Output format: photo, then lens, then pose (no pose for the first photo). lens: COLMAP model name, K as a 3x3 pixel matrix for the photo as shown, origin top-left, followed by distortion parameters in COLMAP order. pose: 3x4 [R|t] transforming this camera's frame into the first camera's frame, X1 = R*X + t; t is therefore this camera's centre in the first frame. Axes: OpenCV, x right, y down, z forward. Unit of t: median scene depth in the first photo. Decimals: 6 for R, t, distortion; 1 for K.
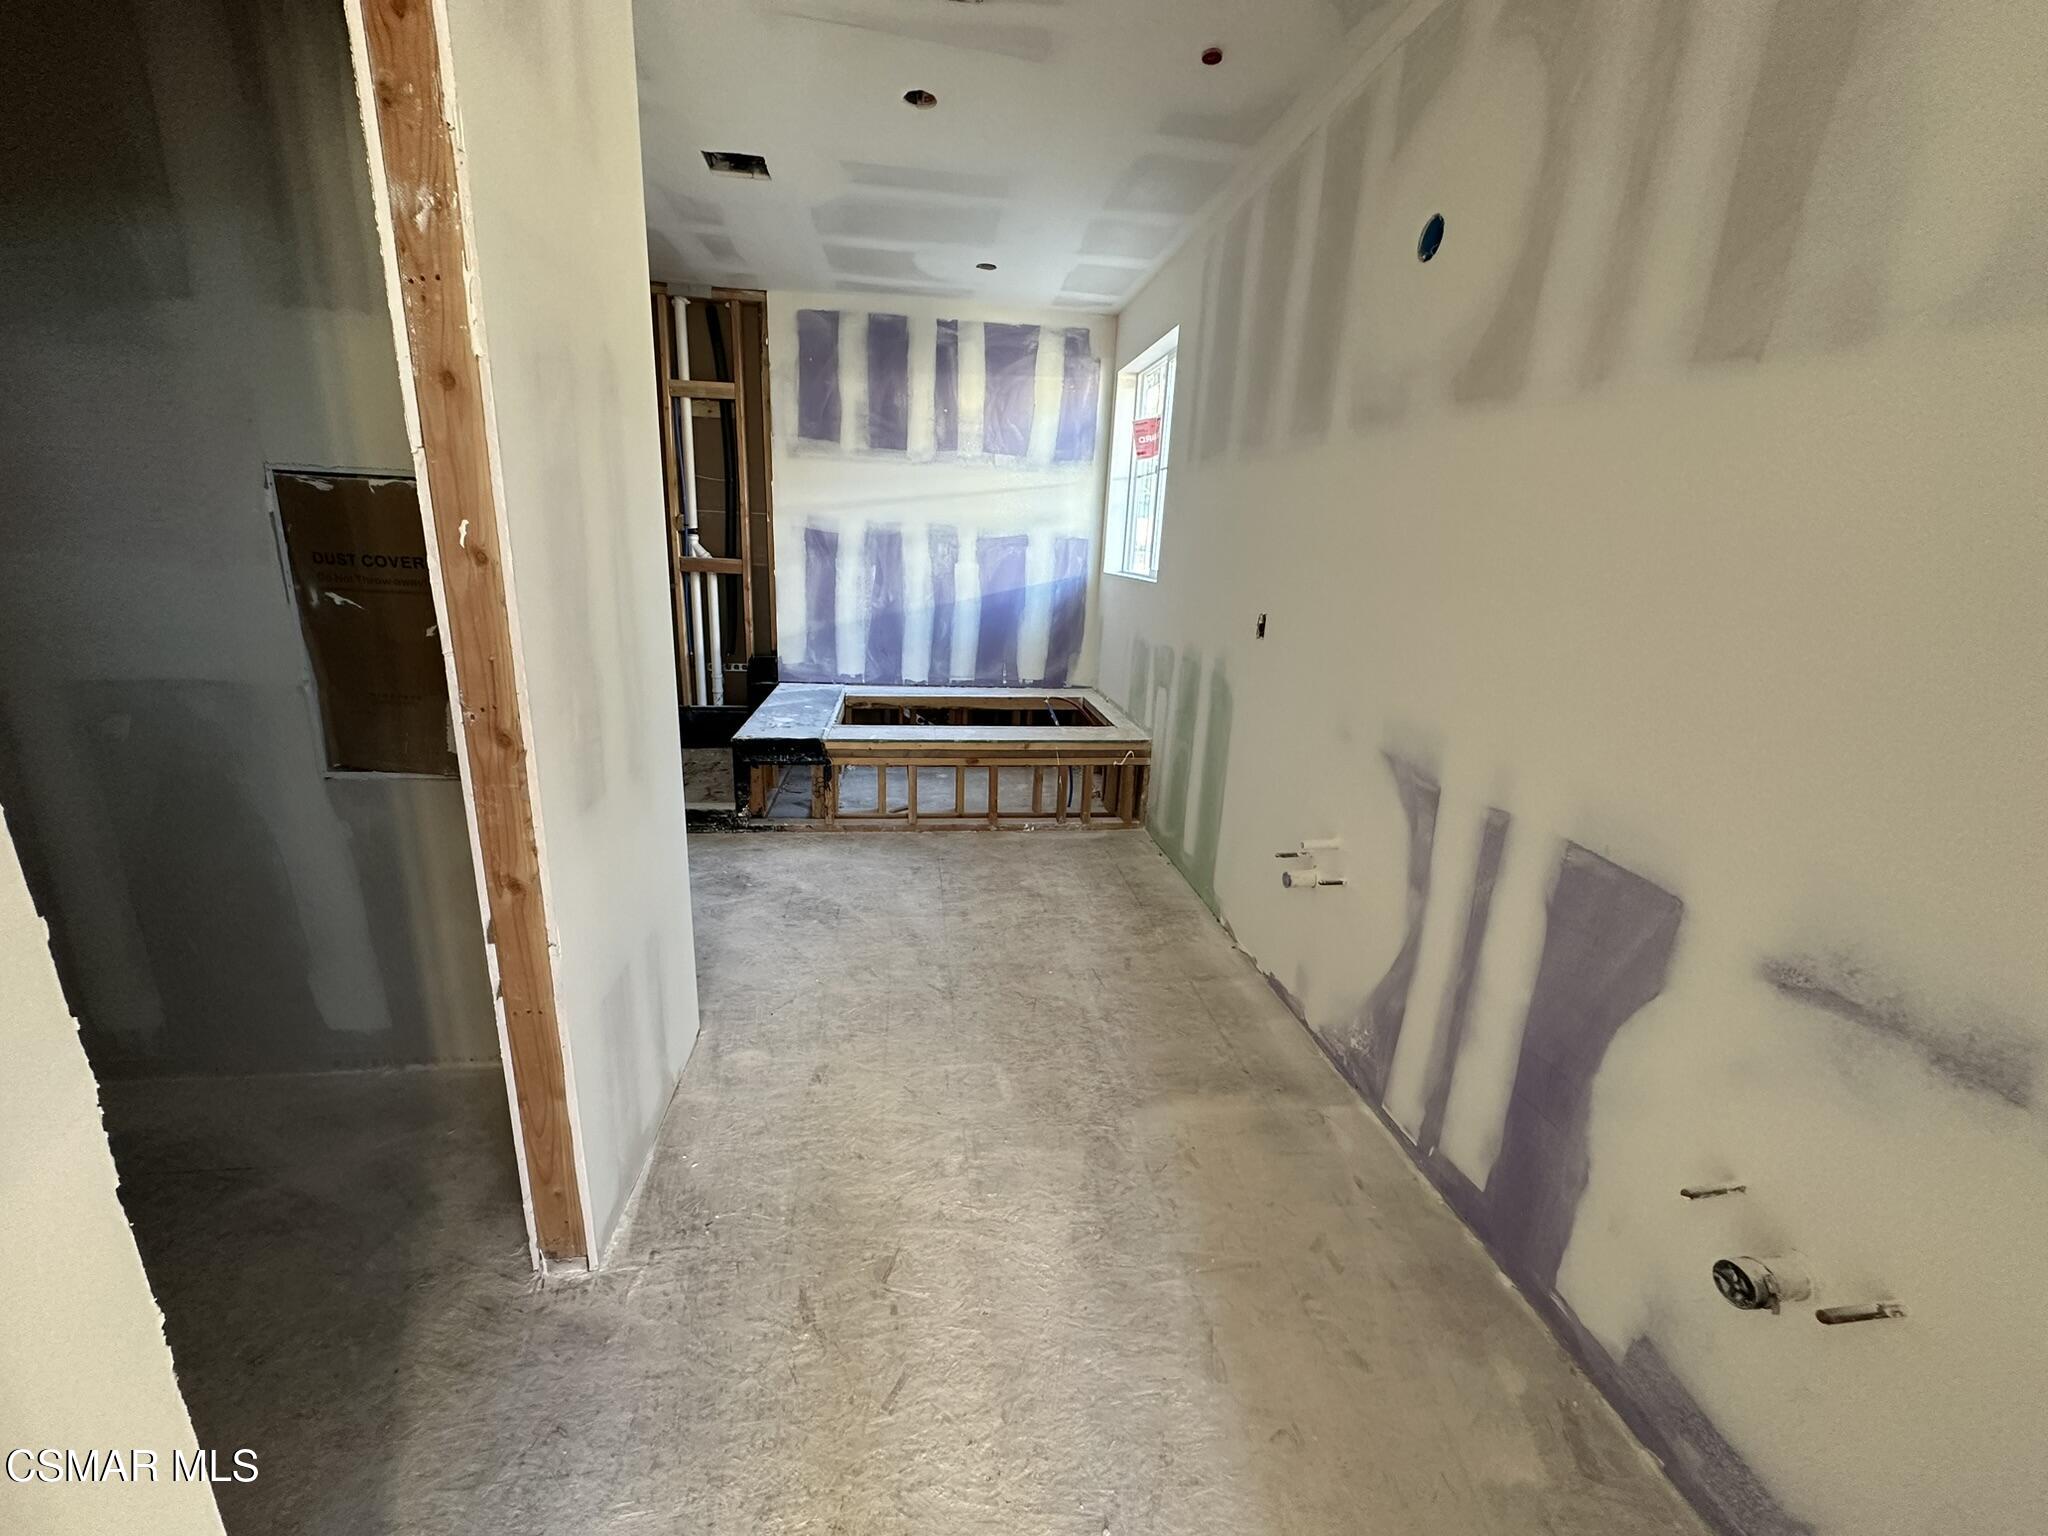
lens RADIAL K [[821.1, 0, 1019.8], [0, 821.1, 764.2], [0, 0, 1]] dist [0.003040, 0.000405]
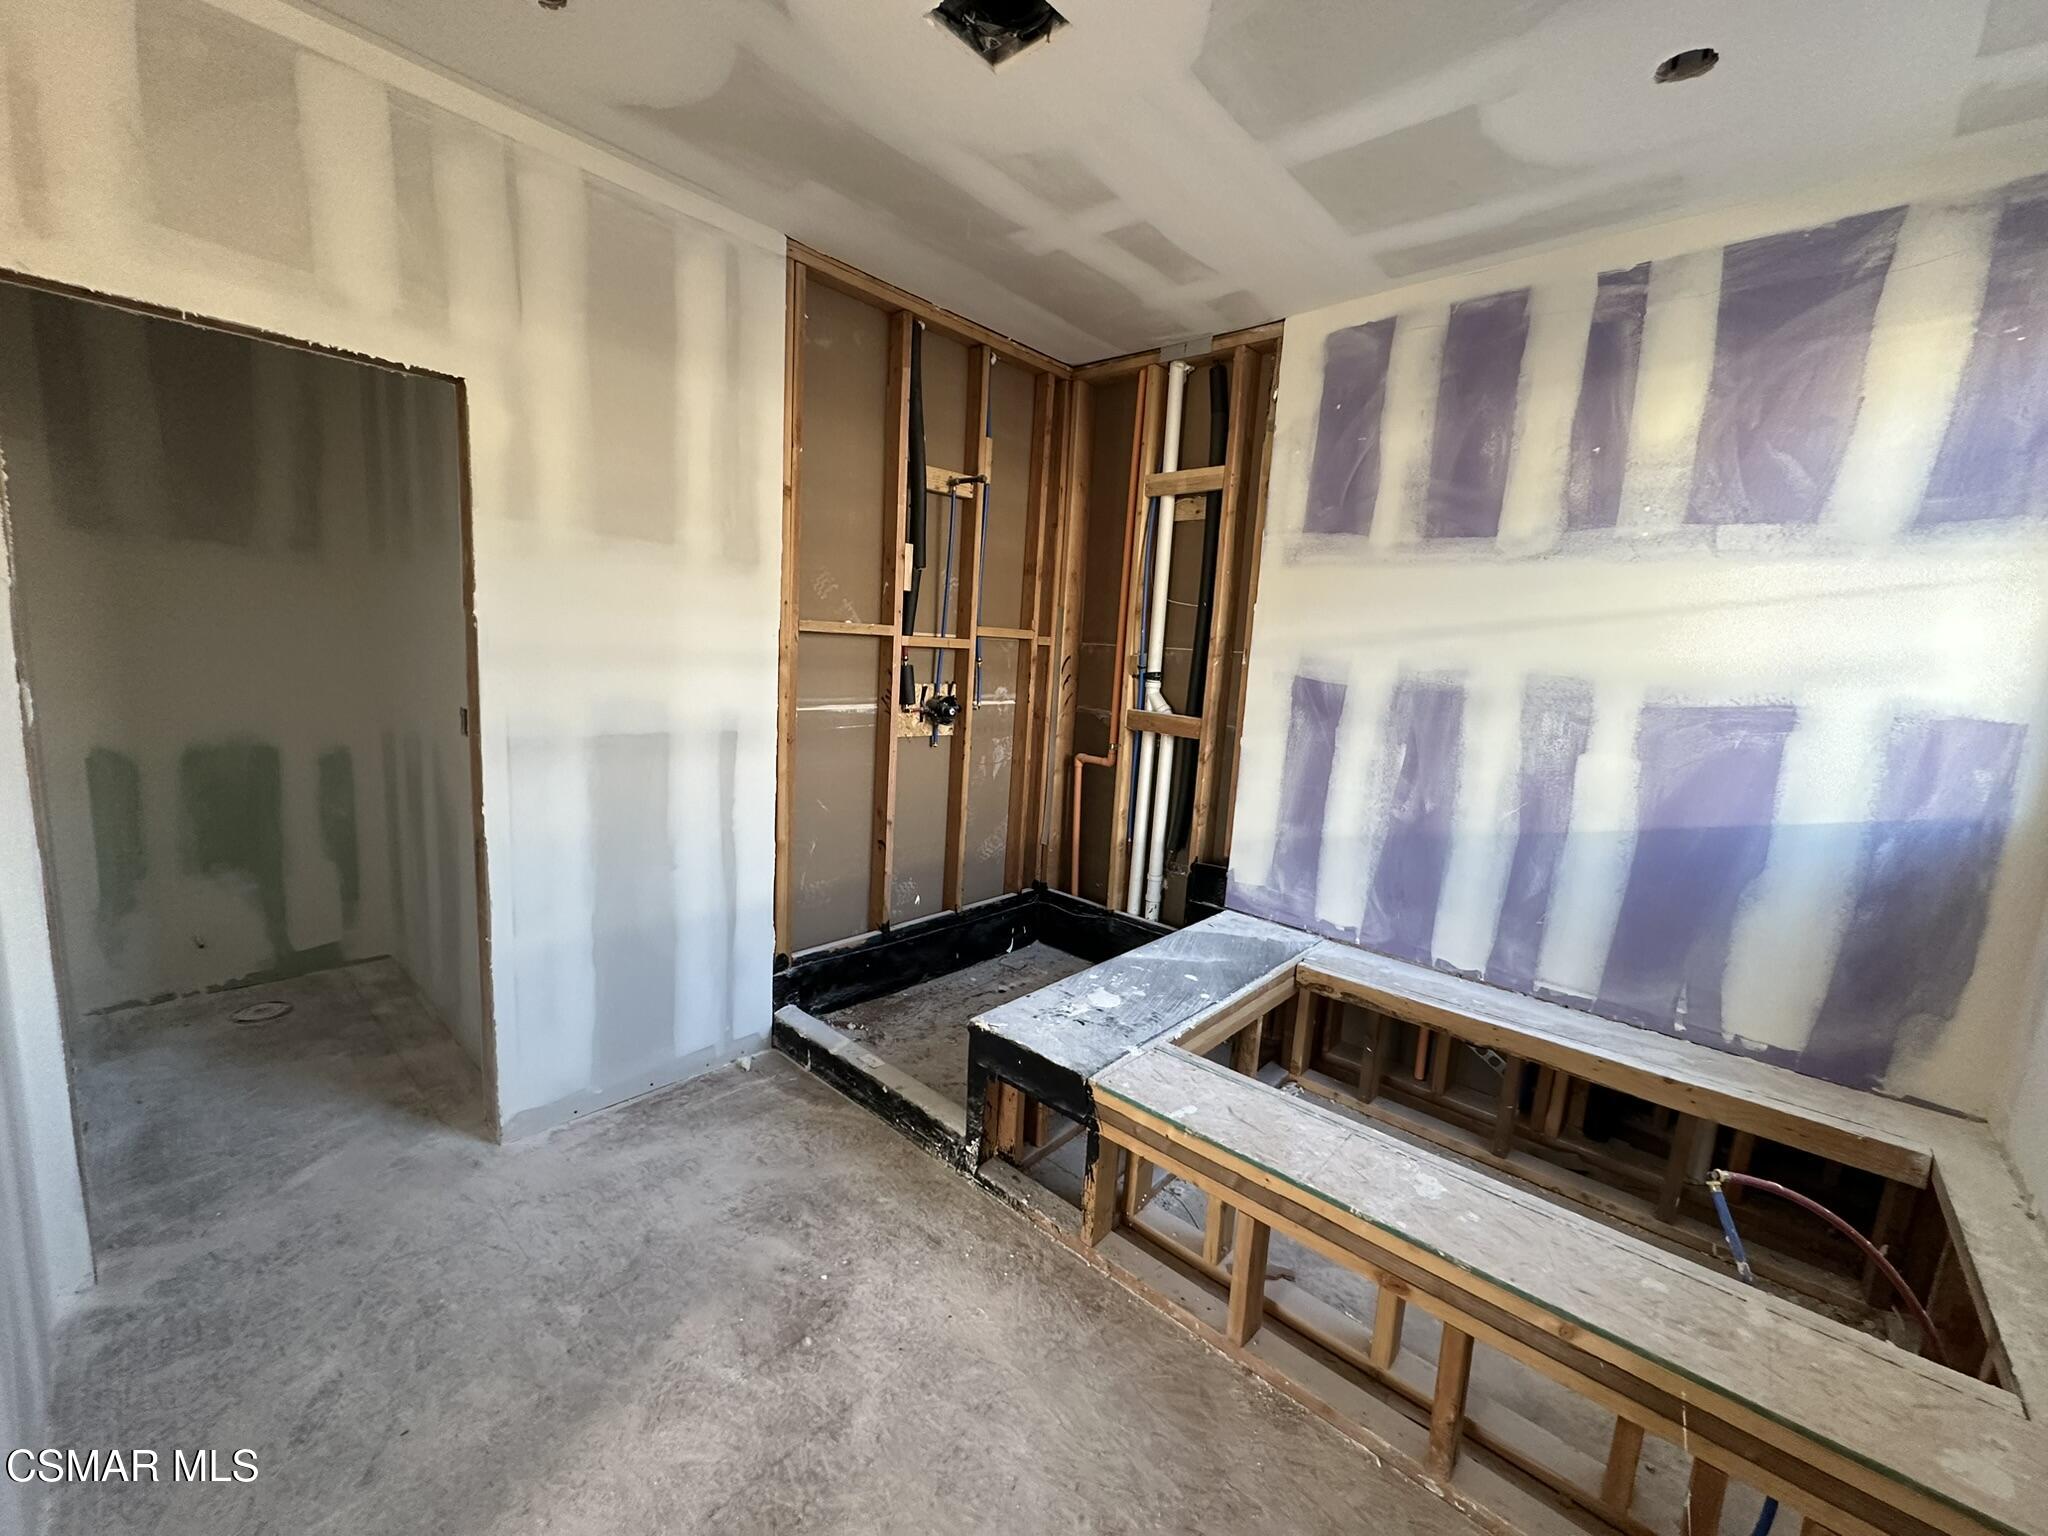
lens RADIAL K [[821.1, 0, 1024.1], [0, 821.1, 766.0], [0, 0, 1]] dist [0.003040, 0.000405]
pose [[0.653870, 0.108029, -0.748855, 0.071860], [-0.229230, 0.971521, -0.060005, -0.138518], [0.721046, 0.210895, 0.660012, 0.462752]]
